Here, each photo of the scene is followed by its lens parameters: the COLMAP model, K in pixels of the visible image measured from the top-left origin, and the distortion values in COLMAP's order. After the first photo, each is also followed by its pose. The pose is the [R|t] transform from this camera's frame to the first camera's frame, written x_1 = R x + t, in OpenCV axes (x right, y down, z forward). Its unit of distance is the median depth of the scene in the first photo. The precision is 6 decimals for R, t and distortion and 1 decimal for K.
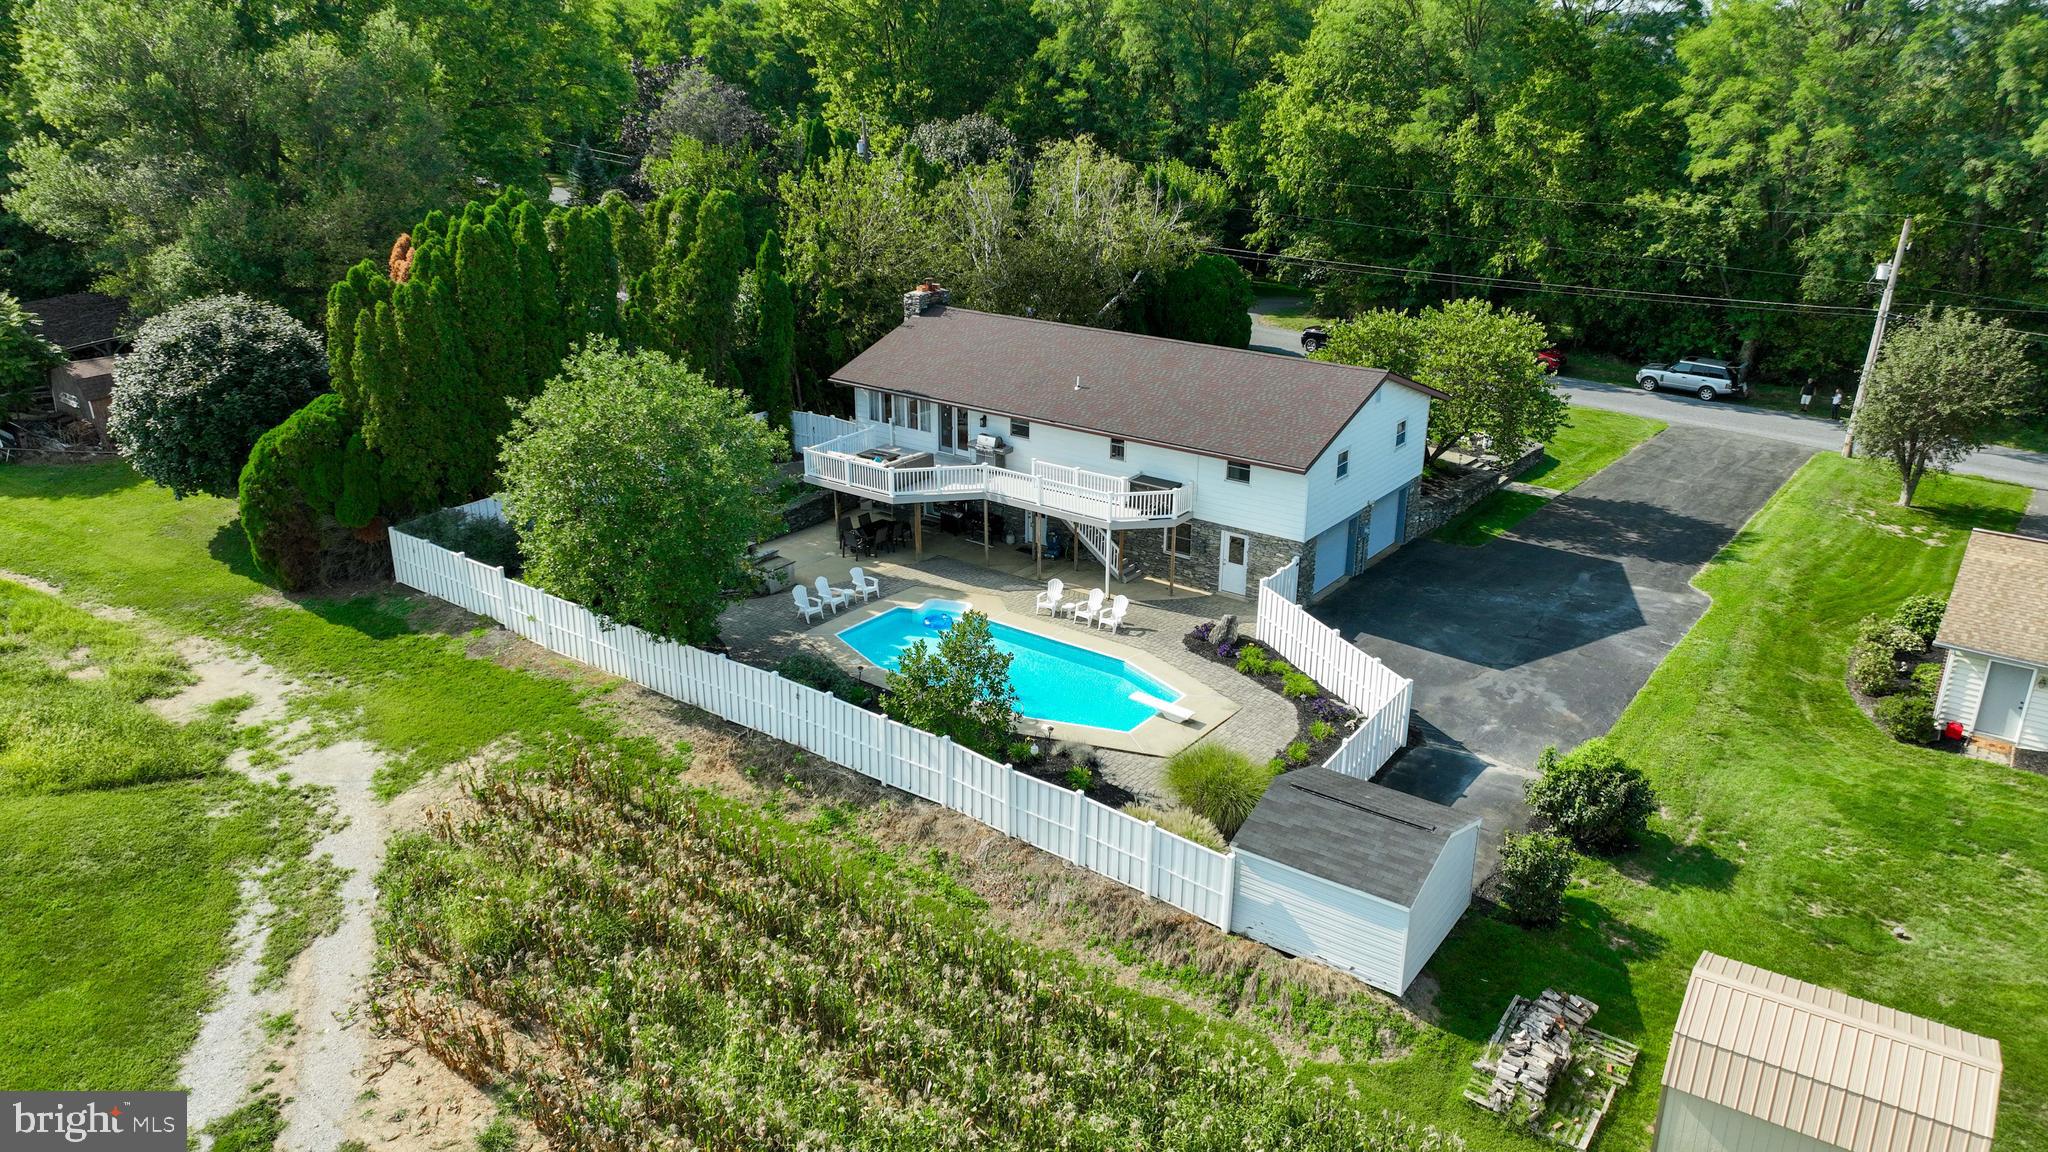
lens RADIAL K [[1441.2, 0, 1029.3], [0, 1441.2, 580.0], [0, 0, 1]] dist [0.002093, 0.012540]
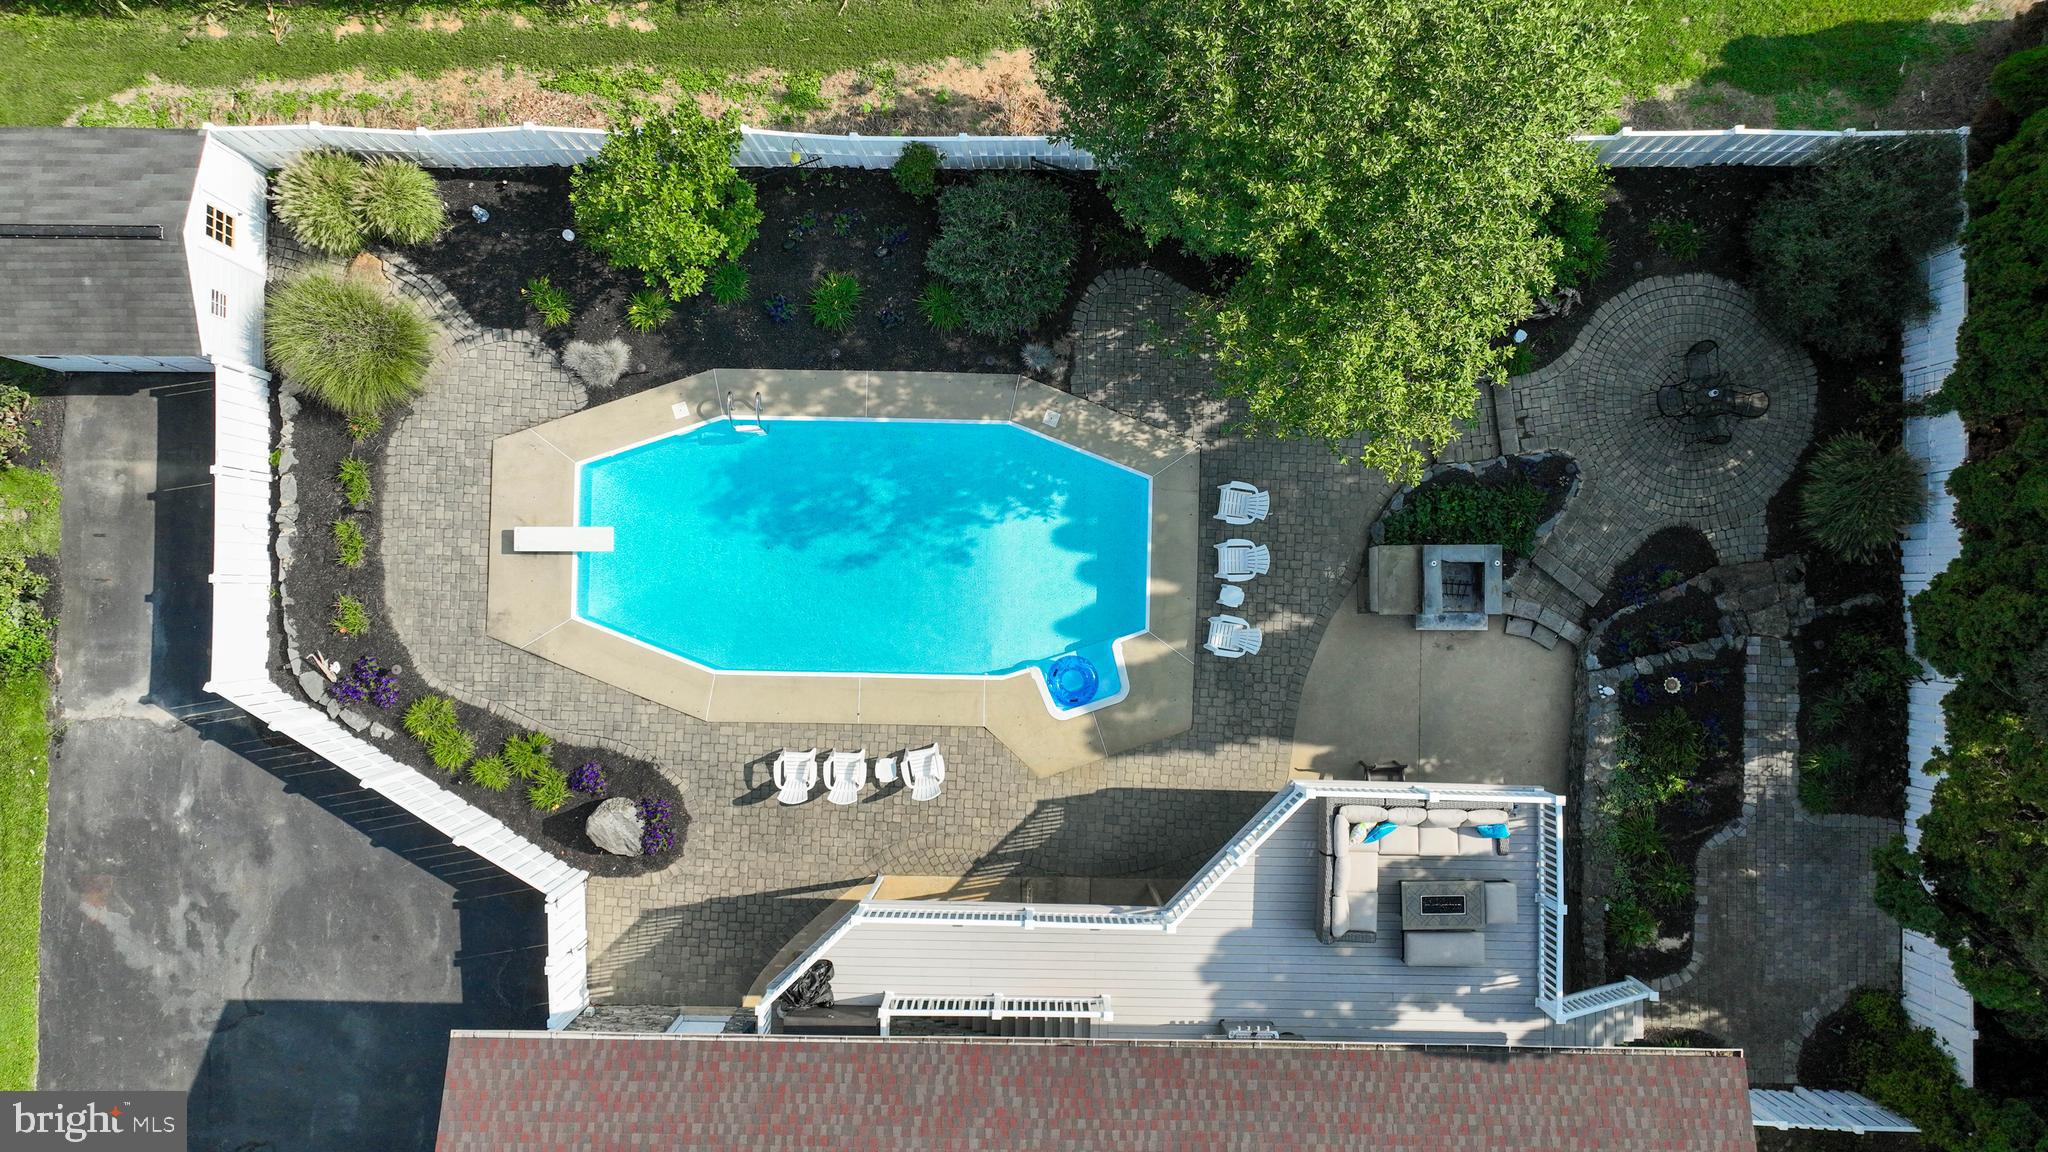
lens RADIAL K [[1441.2, 0, 1022.5], [0, 1441.2, 581.9], [0, 0, 1]] dist [0.002093, 0.012540]
pose [[-0.810537, 0.585615, -0.009239, -0.054848], [-0.217327, -0.286075, 0.933236, -0.497570], [0.543874, 0.758430, 0.359144, 0.729654]]
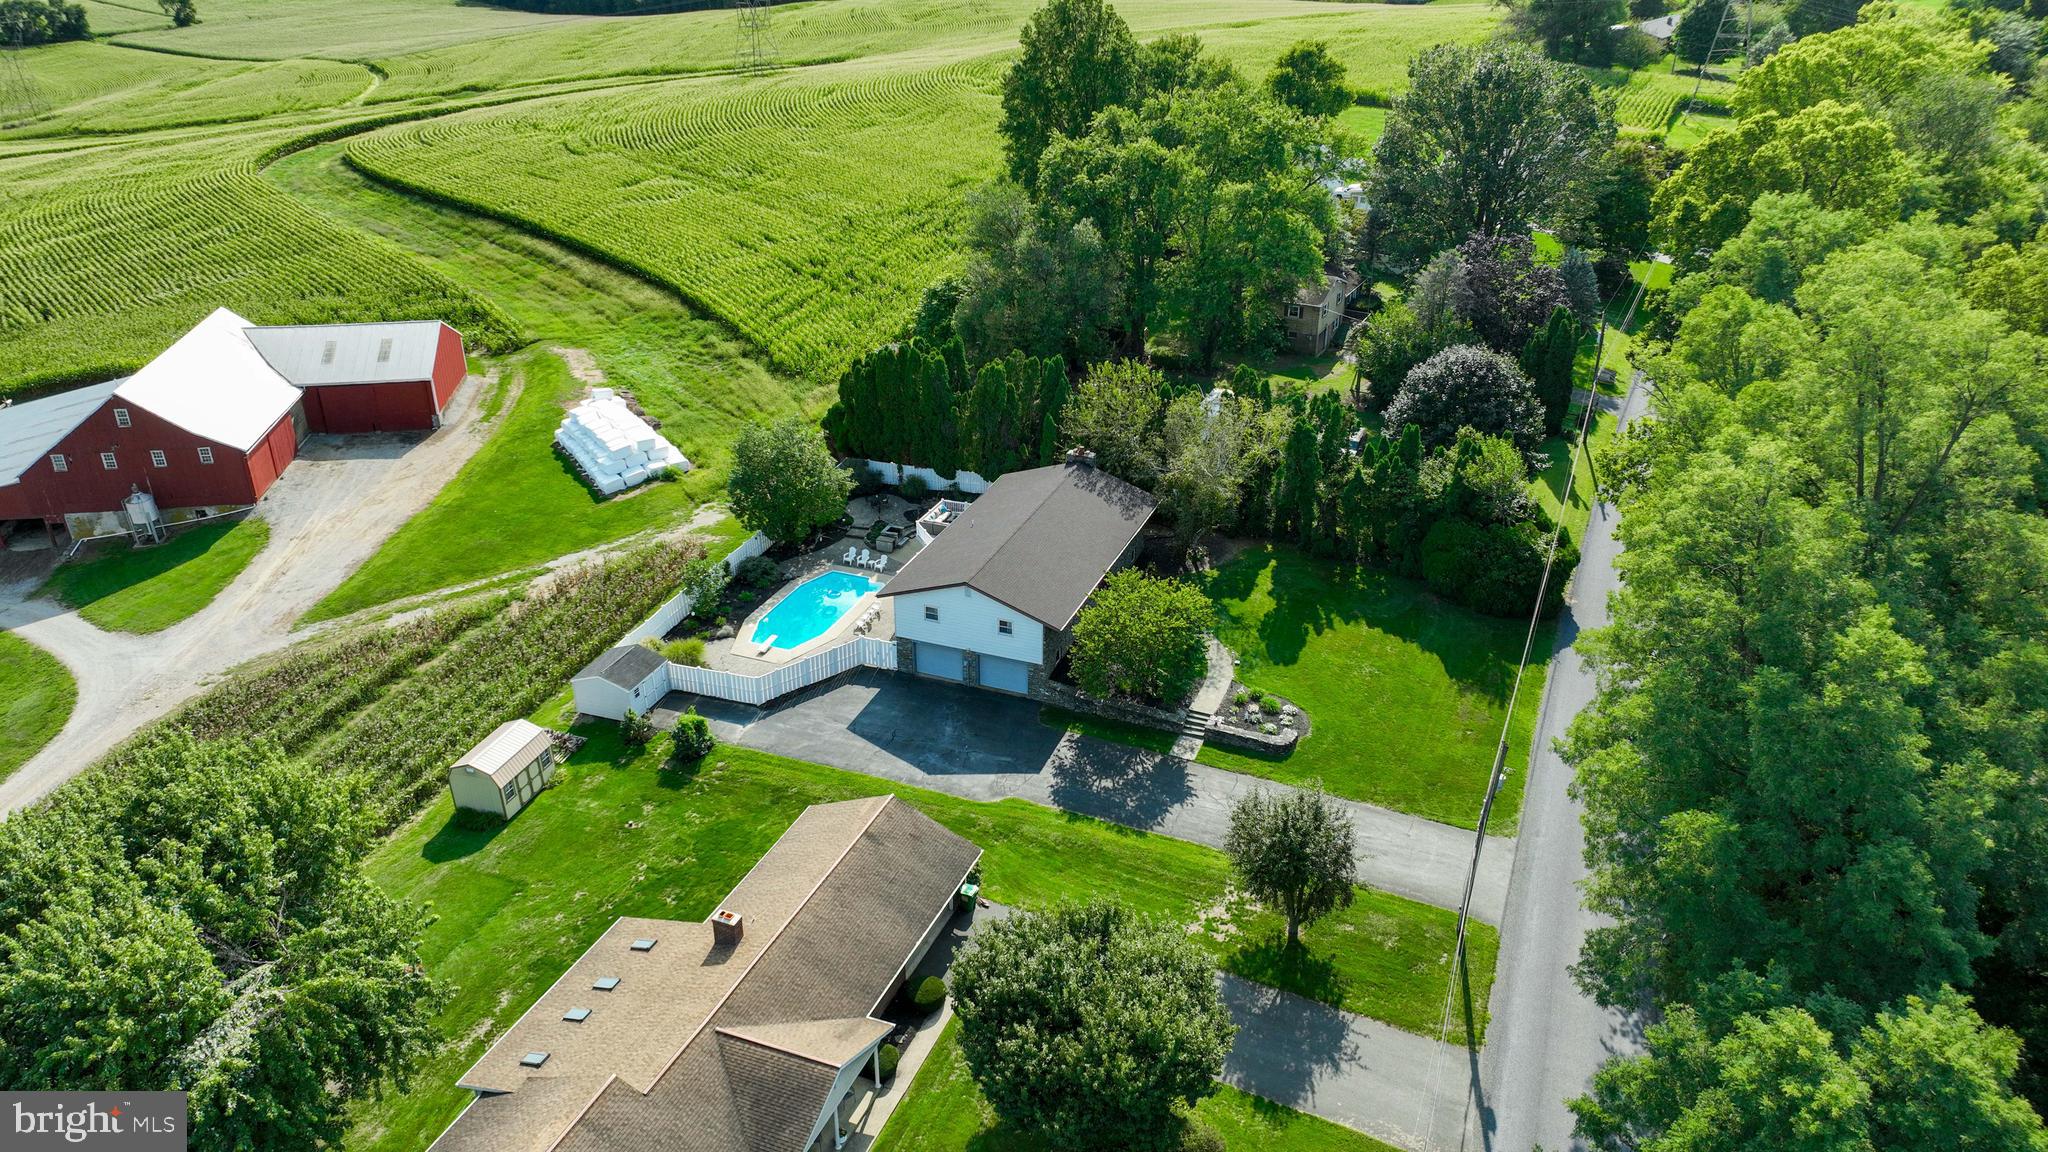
lens RADIAL K [[1441.2, 0, 1034.8], [0, 1441.2, 578.9], [0, 0, 1]] dist [0.002093, 0.012540]
pose [[0.266904, 0.431907, -0.861521, 1.747210], [-0.347756, 0.876884, 0.331873, -0.744890], [0.898792, 0.211021, 0.384242, 0.396528]]
